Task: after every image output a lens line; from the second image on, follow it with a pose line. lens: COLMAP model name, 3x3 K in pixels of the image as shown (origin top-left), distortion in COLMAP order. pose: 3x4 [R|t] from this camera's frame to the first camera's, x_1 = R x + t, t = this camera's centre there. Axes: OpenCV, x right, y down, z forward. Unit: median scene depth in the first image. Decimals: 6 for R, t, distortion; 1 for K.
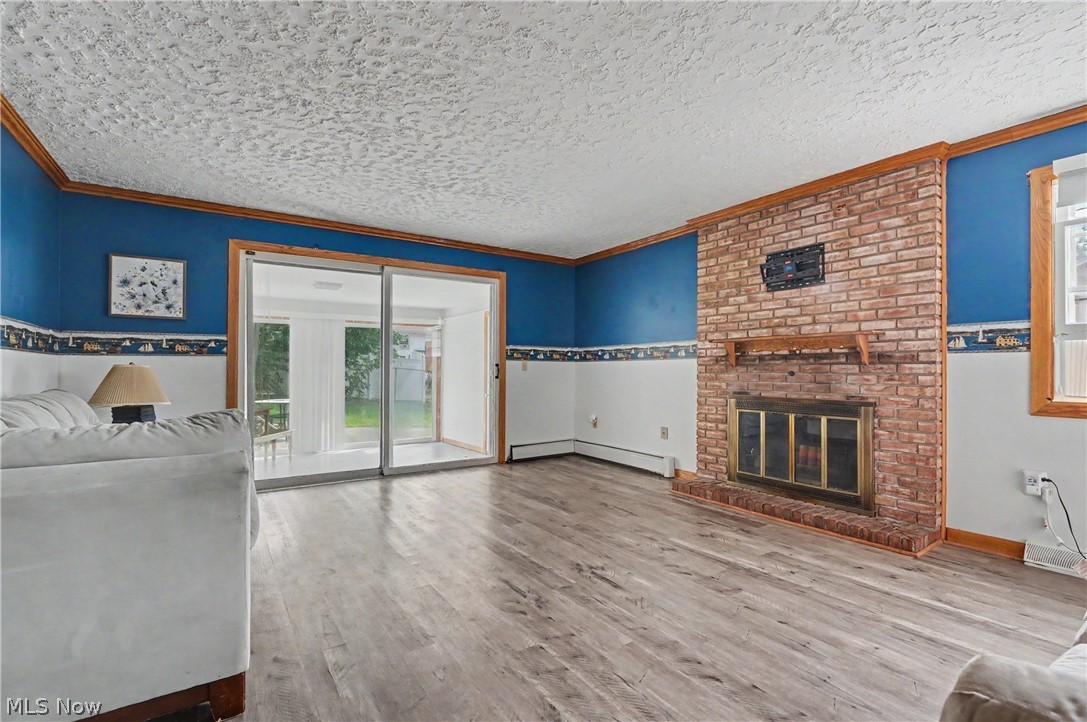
lens RADIAL K [[493.2, 0, 539.2], [0, 493.2, 366.2], [0, 0, 1]] dist [-0.010306, 0.002033]
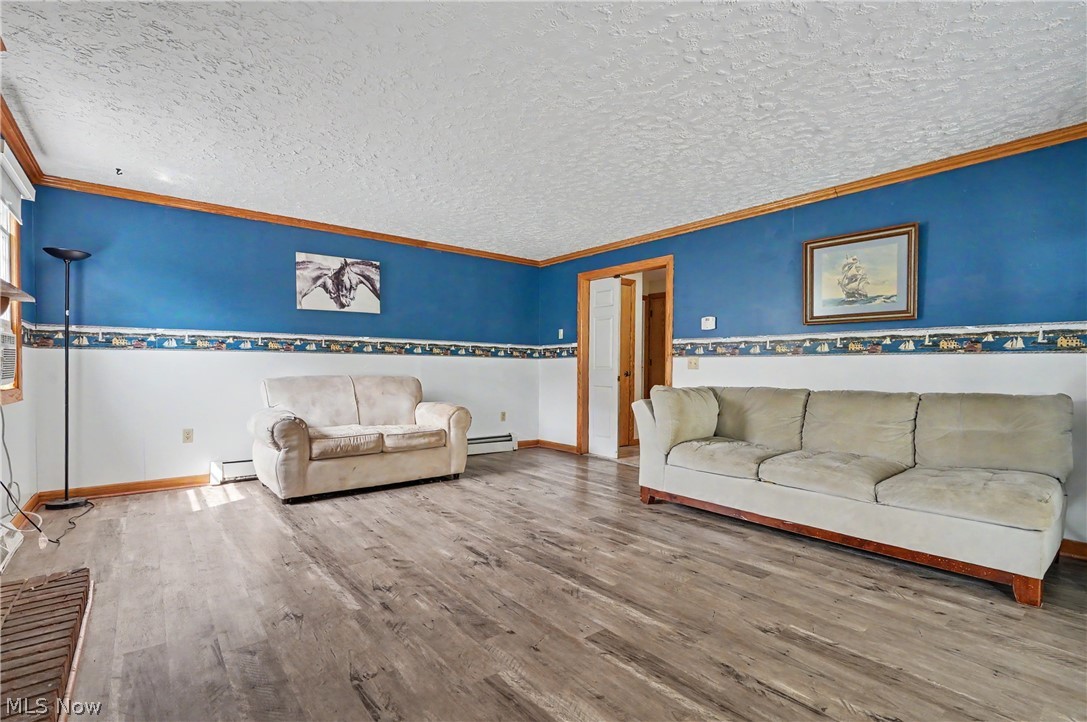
lens RADIAL K [[493.2, 0, 540.3], [0, 493.2, 365.3], [0, 0, 1]] dist [-0.010306, 0.002033]
pose [[-0.996080, -0.007038, -0.088180, 0.092741], [-0.006279, 0.999941, -0.008889, 0.017972], [0.088237, -0.008300, -0.996065, 2.105023]]
